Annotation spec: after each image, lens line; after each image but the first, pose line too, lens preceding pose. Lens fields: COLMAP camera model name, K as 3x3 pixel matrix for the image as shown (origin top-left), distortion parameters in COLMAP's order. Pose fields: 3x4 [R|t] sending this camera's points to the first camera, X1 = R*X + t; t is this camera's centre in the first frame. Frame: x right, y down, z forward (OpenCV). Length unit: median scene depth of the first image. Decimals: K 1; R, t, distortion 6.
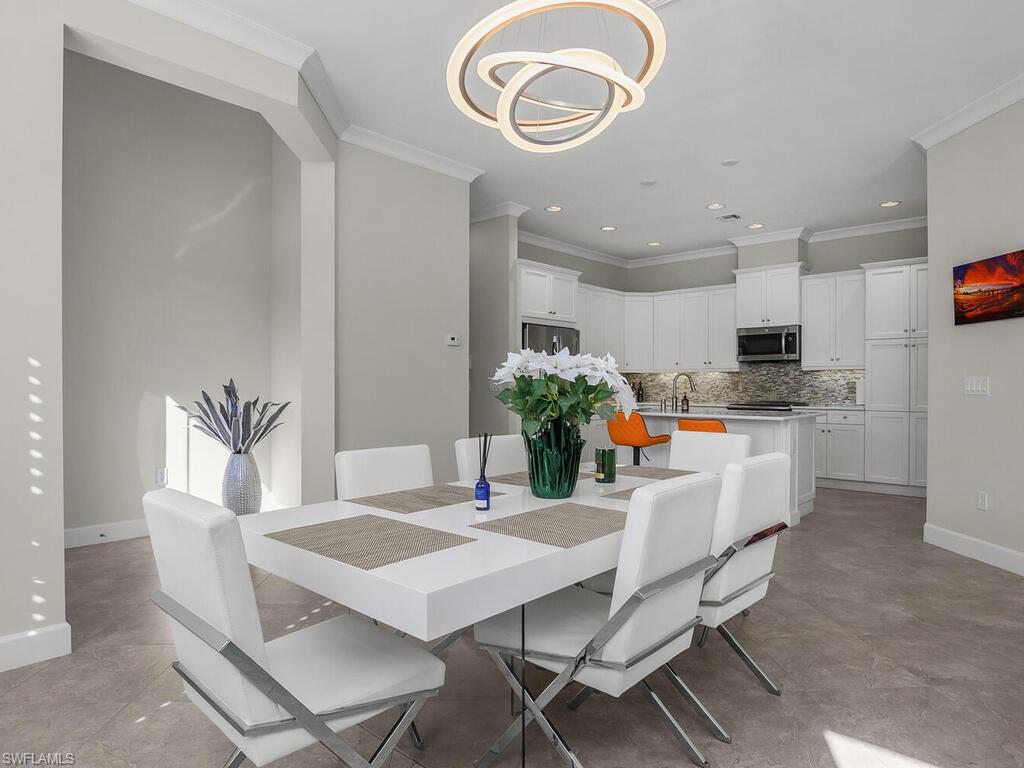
lens RADIAL K [[623.0, 0, 512.0], [0, 623.0, 384.0], [0, 0, 1]] dist [-0.007432, -0.000743]
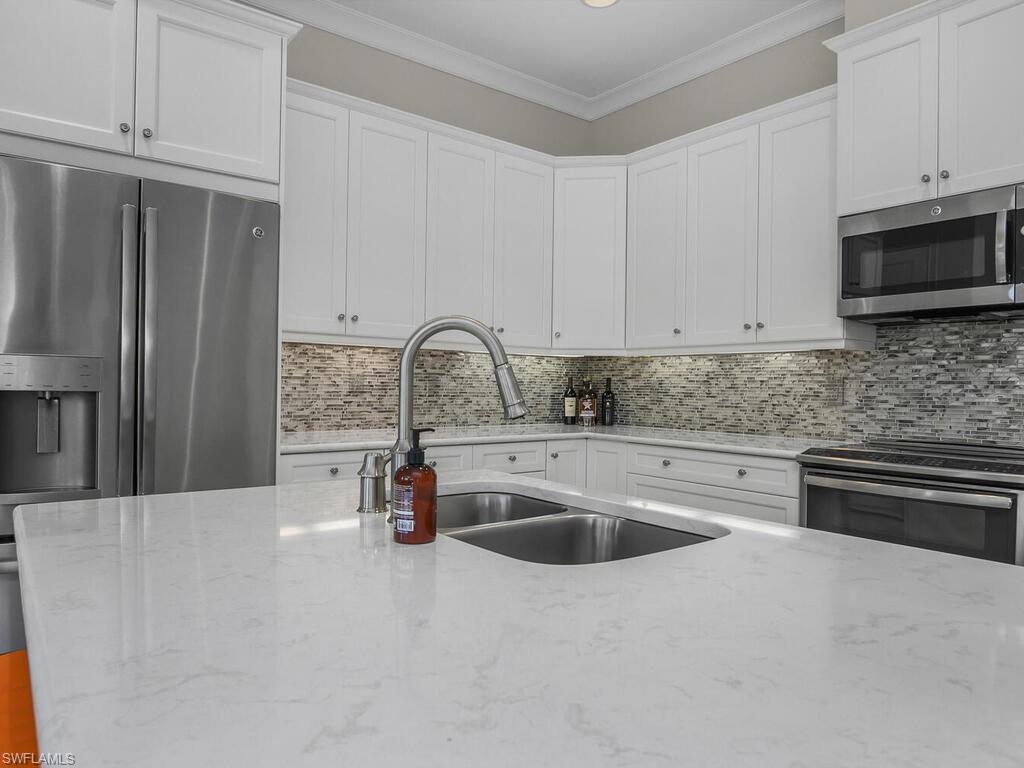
lens RADIAL K [[685.1, 0, 509.5], [0, 685.1, 387.7], [0, 0, 1]] dist [-0.006479, -0.002759]
pose [[0.986726, 0.014267, -0.161768, 0.250313], [-0.013609, 0.999894, 0.005178, 0.001276], [0.161825, -0.002907, 0.986815, 0.617067]]
